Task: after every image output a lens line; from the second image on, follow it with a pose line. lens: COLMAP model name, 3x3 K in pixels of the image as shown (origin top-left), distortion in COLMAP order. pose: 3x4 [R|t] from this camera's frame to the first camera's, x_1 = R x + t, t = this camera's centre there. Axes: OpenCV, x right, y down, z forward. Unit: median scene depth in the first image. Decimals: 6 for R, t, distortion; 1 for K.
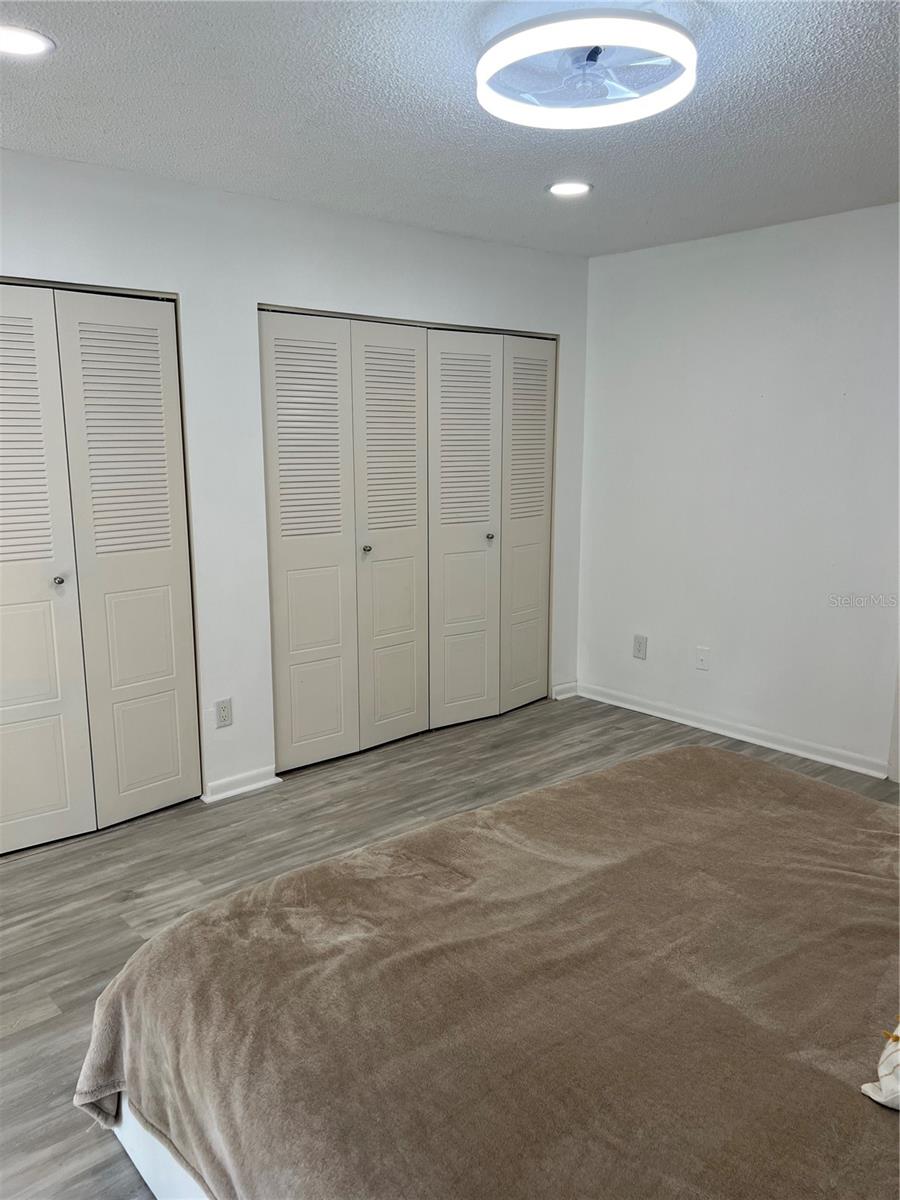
lens RADIAL K [[906.6, 0, 450.0], [0, 906.6, 600.0], [0, 0, 1]] dist [0.071564, -0.076231]
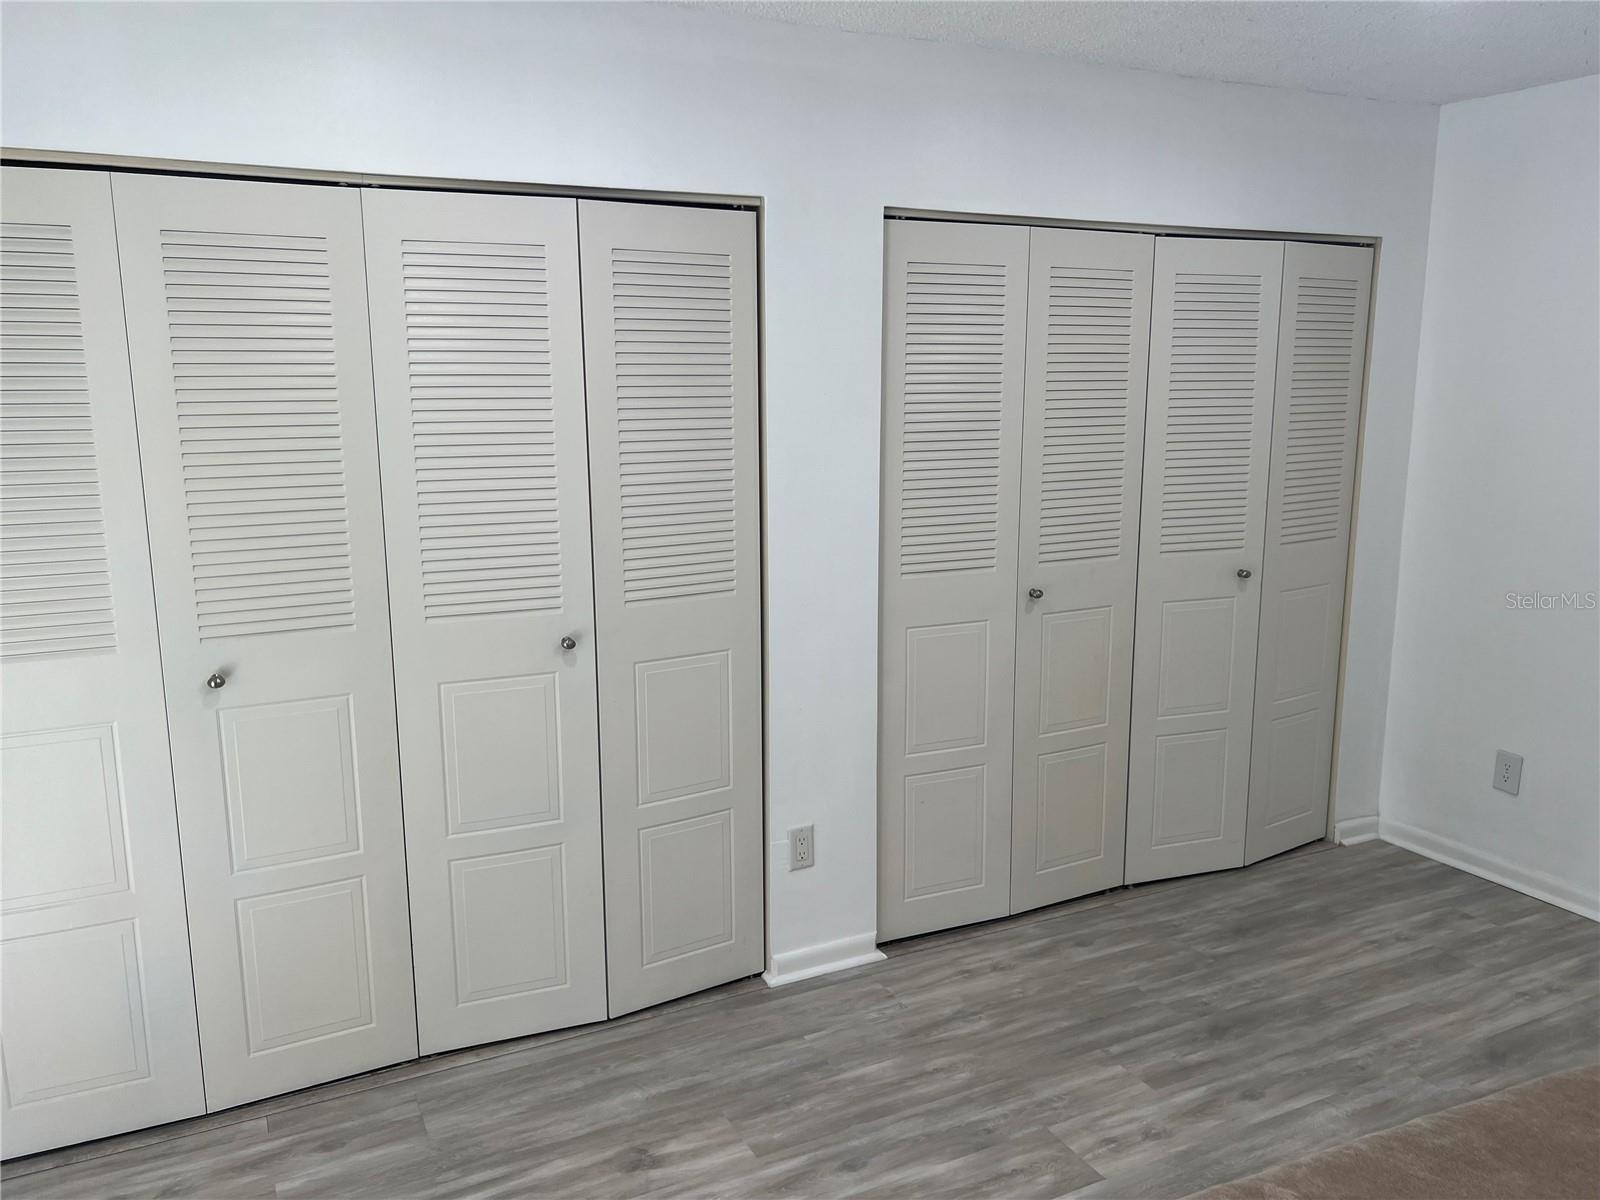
lens RADIAL K [[1208.7, 0, 800.0], [0, 1208.7, 600.0], [0, 0, 1]] dist [0.071564, -0.076231]
pose [[0.965483, 0.044703, -0.256599, -0.037726], [-0.044716, 0.998983, 0.005790, -0.054601], [0.256597, 0.005884, 0.966501, 0.171330]]
